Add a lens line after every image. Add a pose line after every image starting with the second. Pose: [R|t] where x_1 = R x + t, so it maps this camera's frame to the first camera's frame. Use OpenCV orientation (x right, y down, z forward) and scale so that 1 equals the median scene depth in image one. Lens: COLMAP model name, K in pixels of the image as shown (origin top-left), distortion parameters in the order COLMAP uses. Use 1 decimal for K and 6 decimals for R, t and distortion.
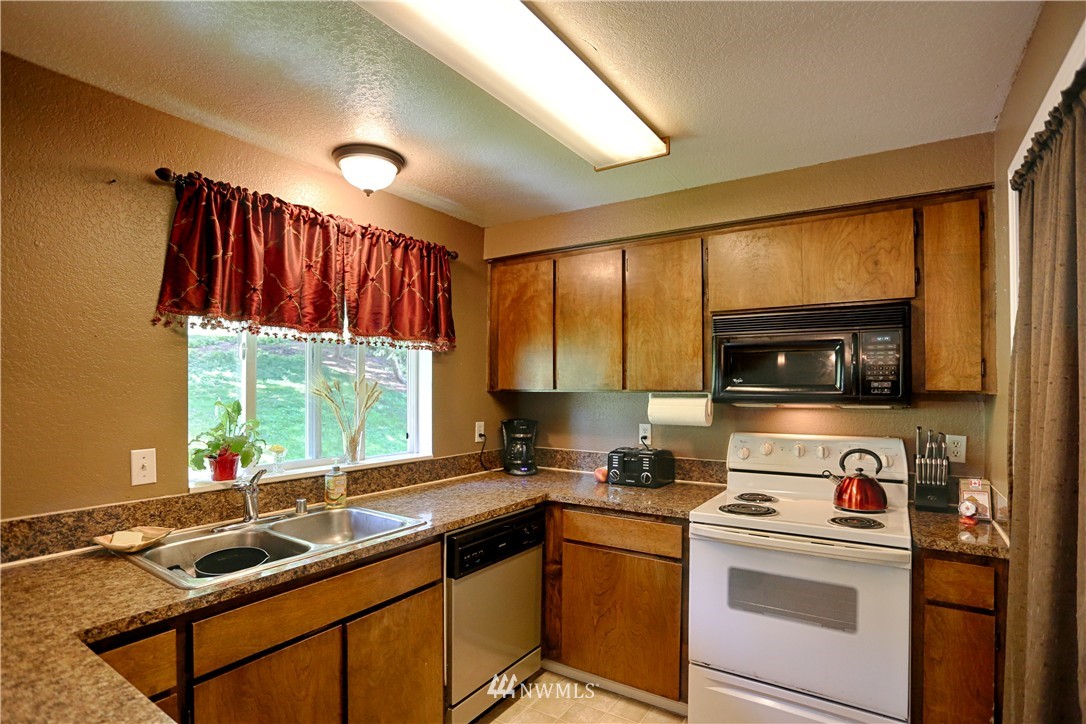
lens RADIAL K [[560.6, 0, 554.1], [0, 560.6, 360.8], [0, 0, 1]] dist [-0.085685, 0.041114]
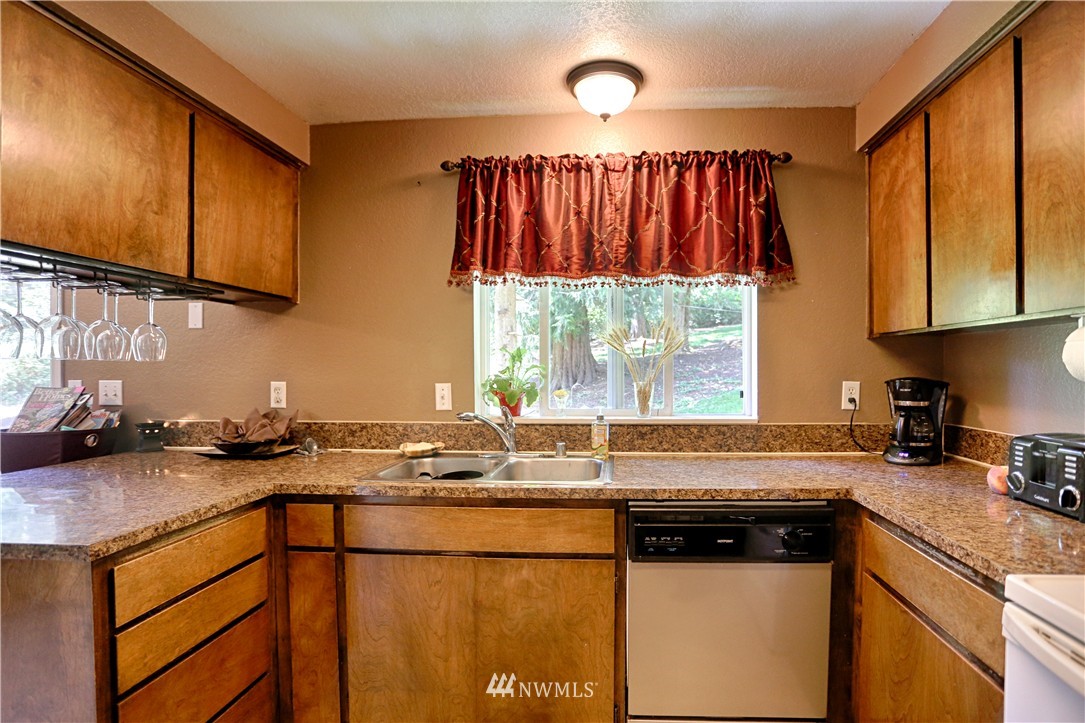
lens RADIAL K [[560.1, 0, 553.6], [0, 560.1, 360.3], [0, 0, 1]] dist [-0.085685, 0.041114]
pose [[0.465738, -0.012299, -0.884837, 0.410913], [0.041603, 0.999102, 0.008010, 0.082723], [0.883944, -0.040543, 0.465831, 0.466305]]
